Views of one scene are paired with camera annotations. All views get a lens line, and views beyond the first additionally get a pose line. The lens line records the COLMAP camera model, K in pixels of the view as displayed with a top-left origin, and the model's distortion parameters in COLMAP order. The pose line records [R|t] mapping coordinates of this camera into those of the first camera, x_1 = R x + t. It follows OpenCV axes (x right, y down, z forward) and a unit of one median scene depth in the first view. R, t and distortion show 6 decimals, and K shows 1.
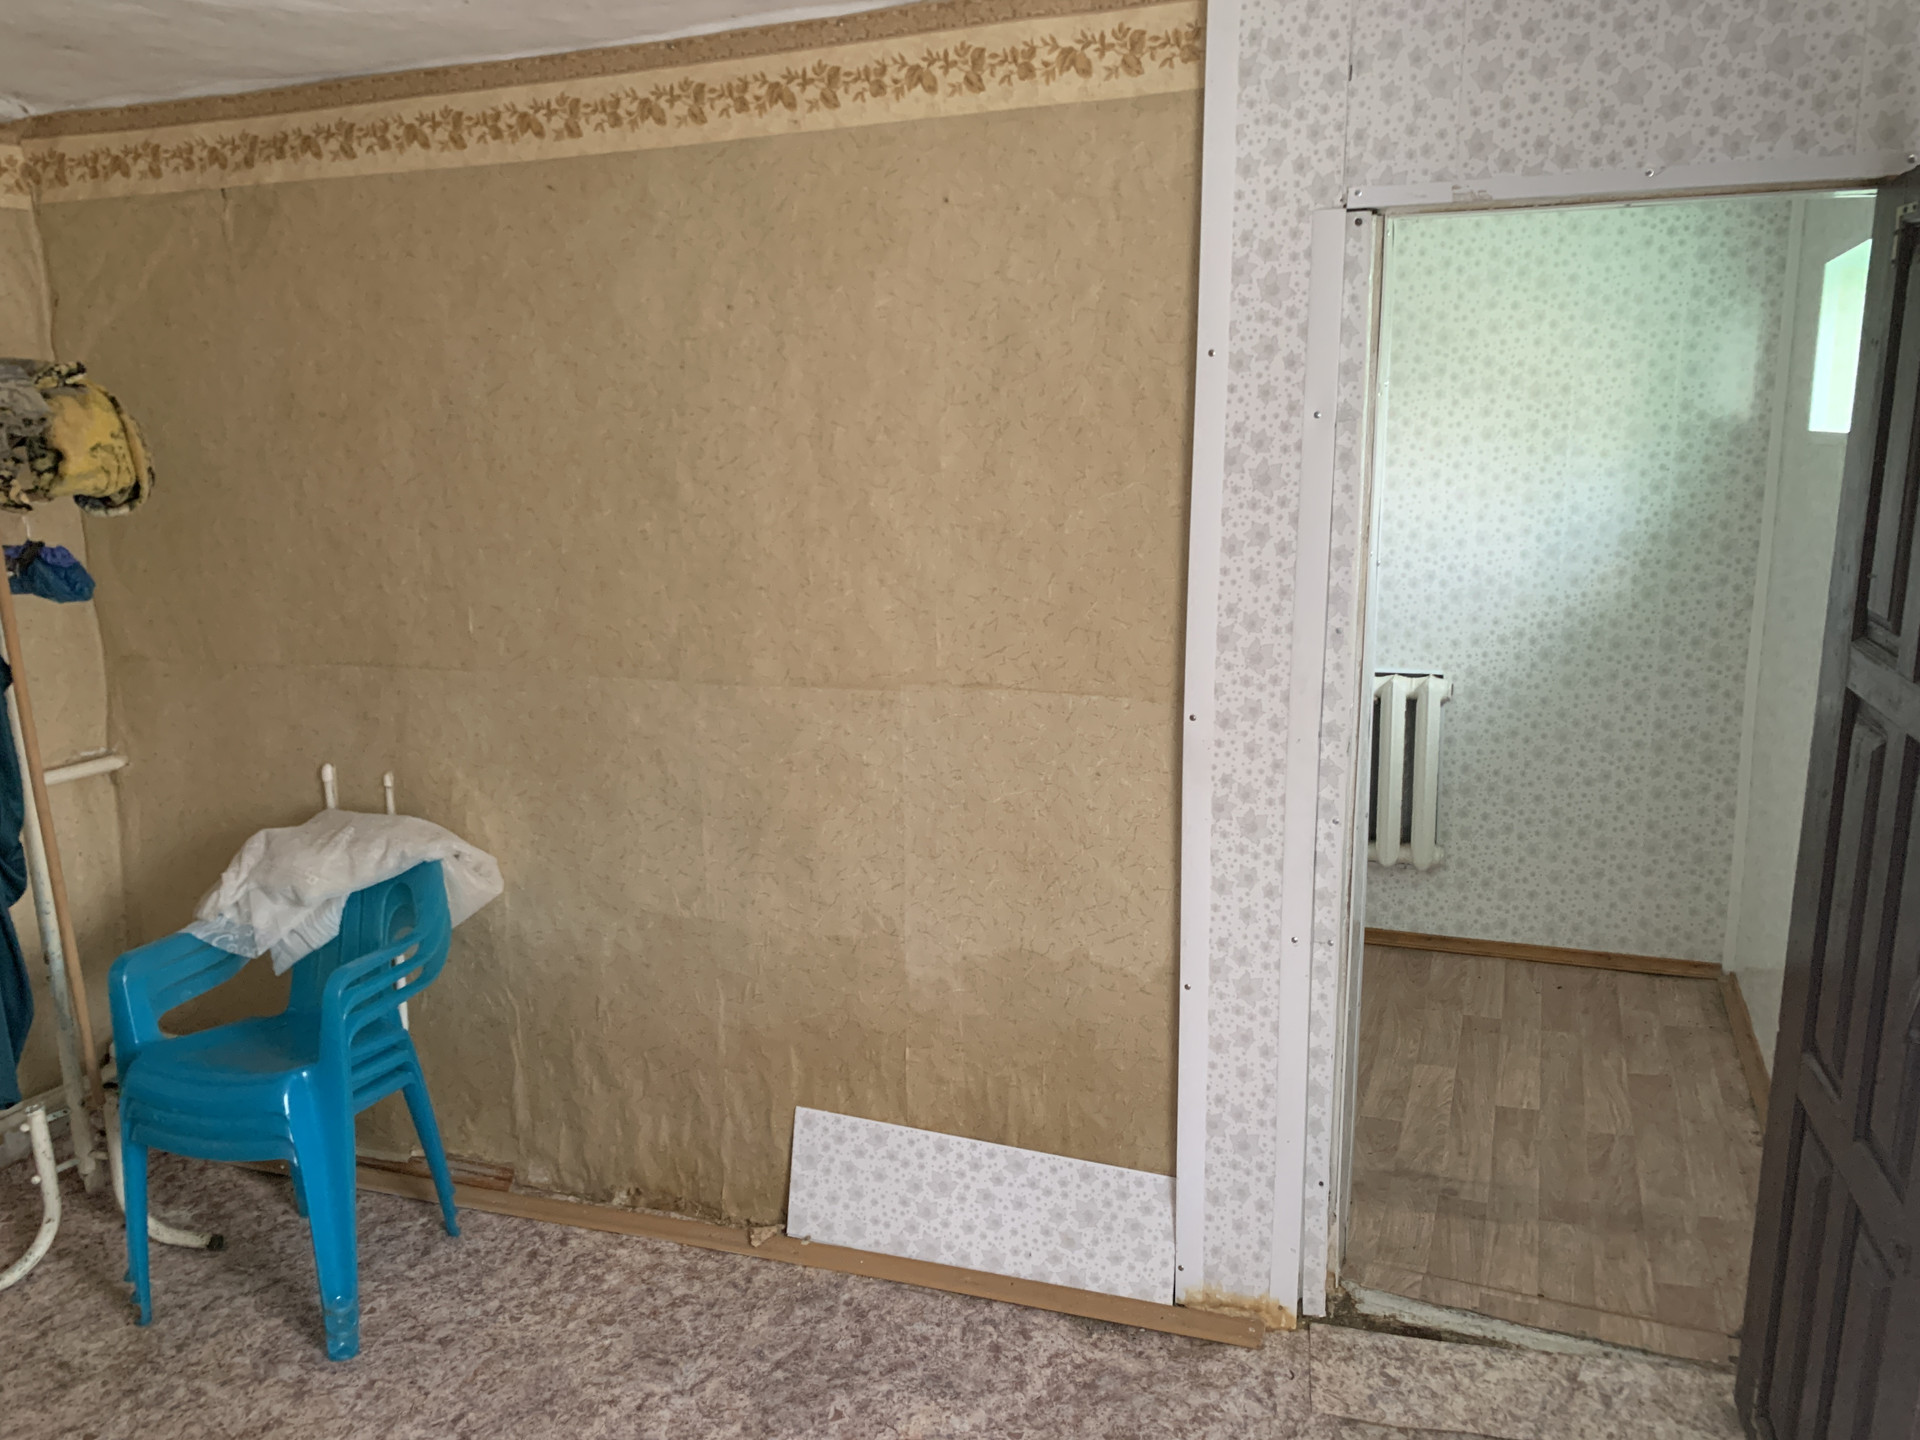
lens RADIAL K [[1475.4, 0, 960.0], [0, 1475.4, 720.0], [0, 0, 1]] dist [0.012963, -0.008684]
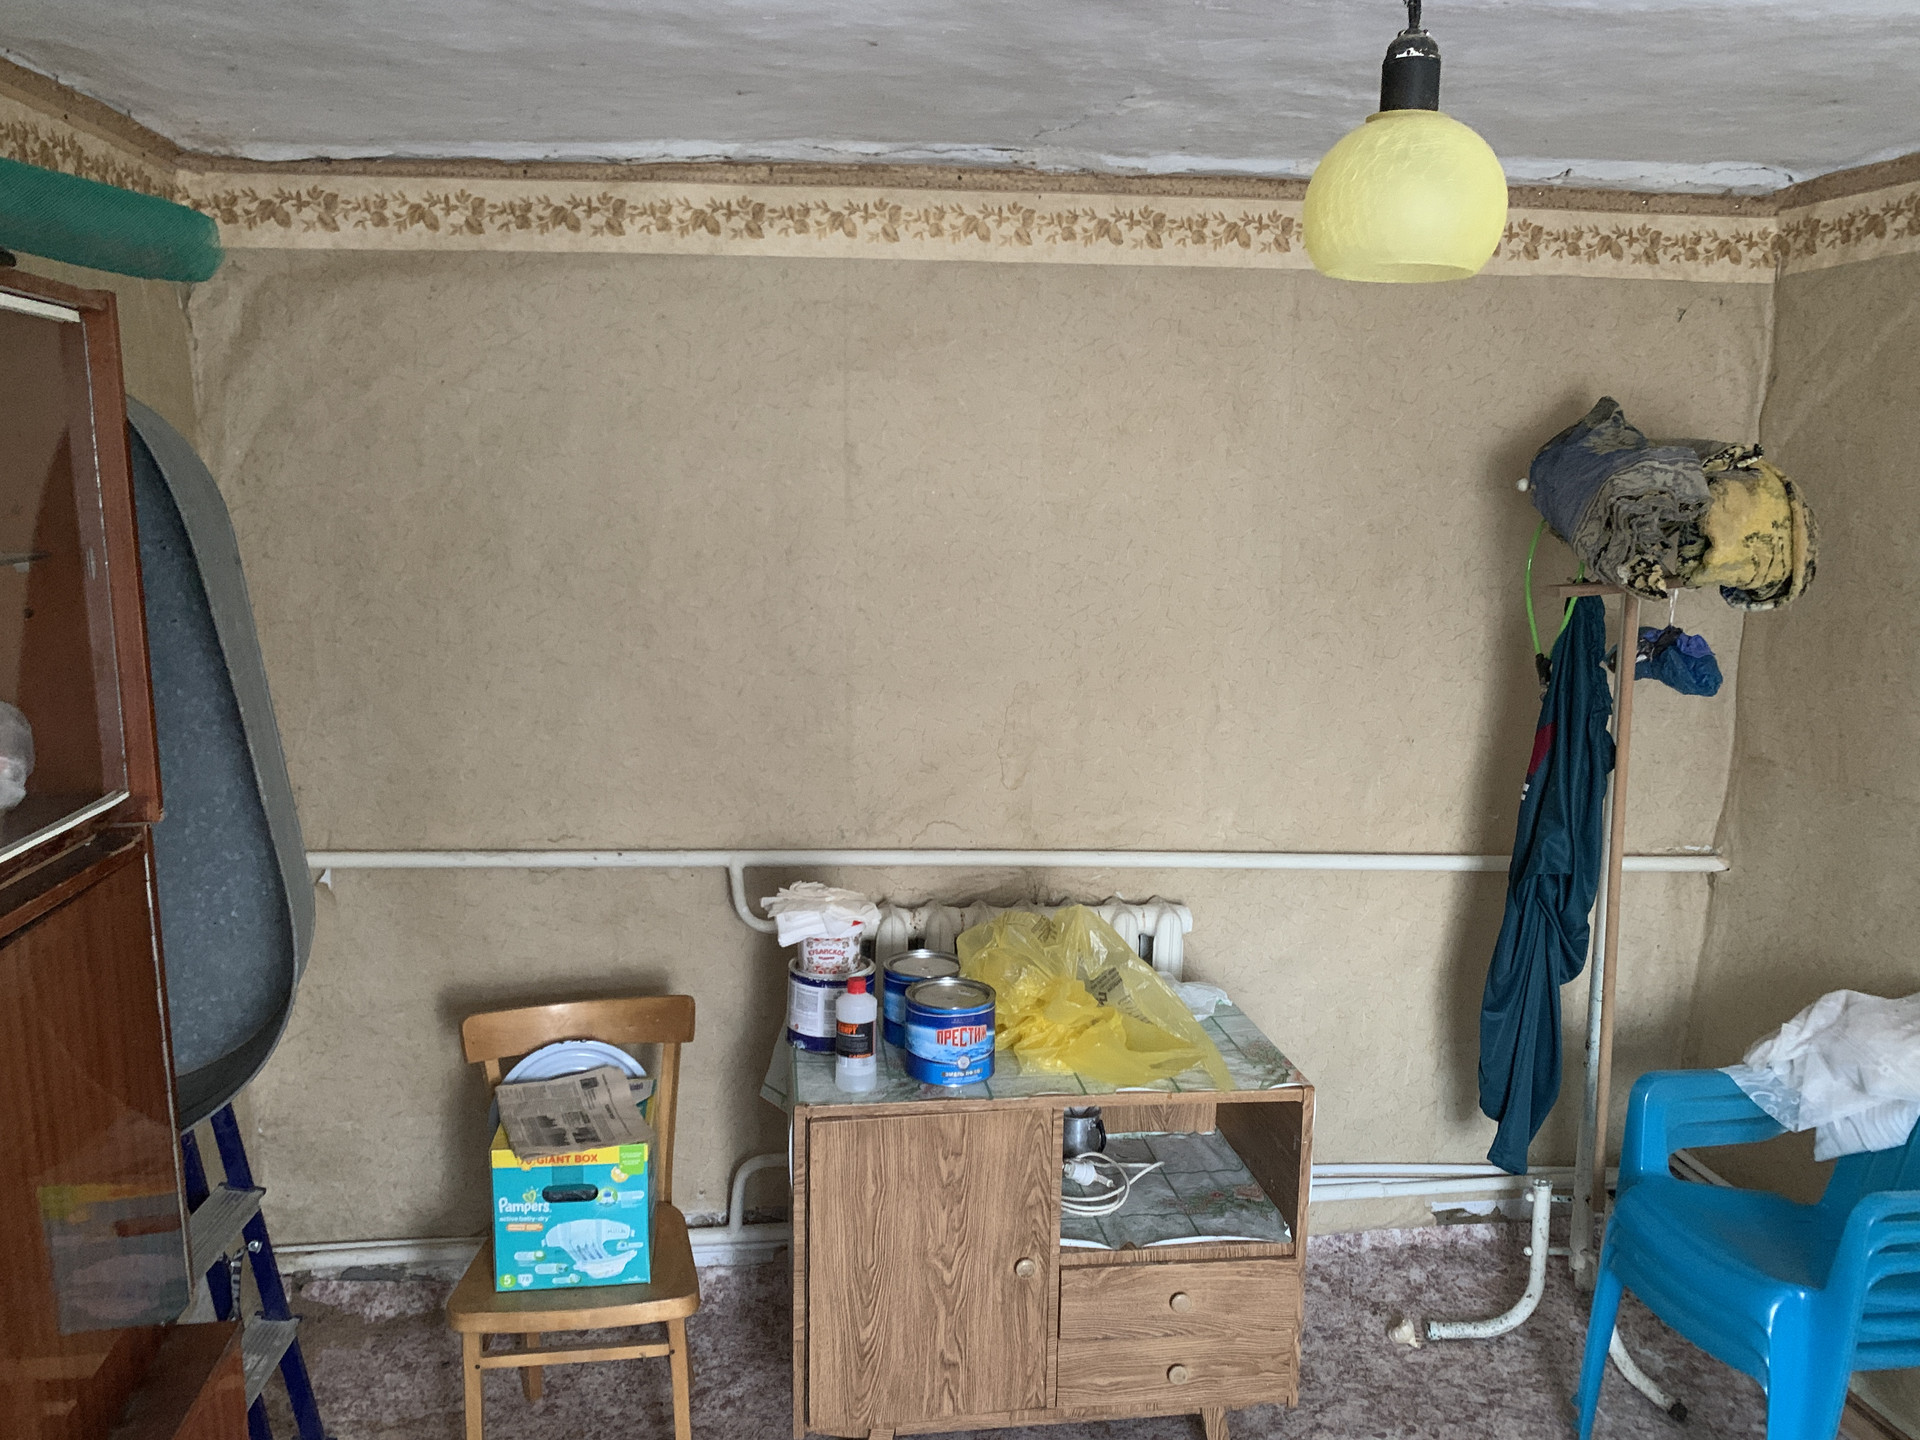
lens RADIAL K [[1475.4, 0, 960.0], [0, 1475.4, 720.0], [0, 0, 1]] dist [0.012963, -0.008684]
pose [[0.475089, 0.173383, -0.862687, -0.006988], [-0.212568, 0.973973, 0.078686, -0.036537], [0.853877, 0.145997, 0.499579, 0.124749]]
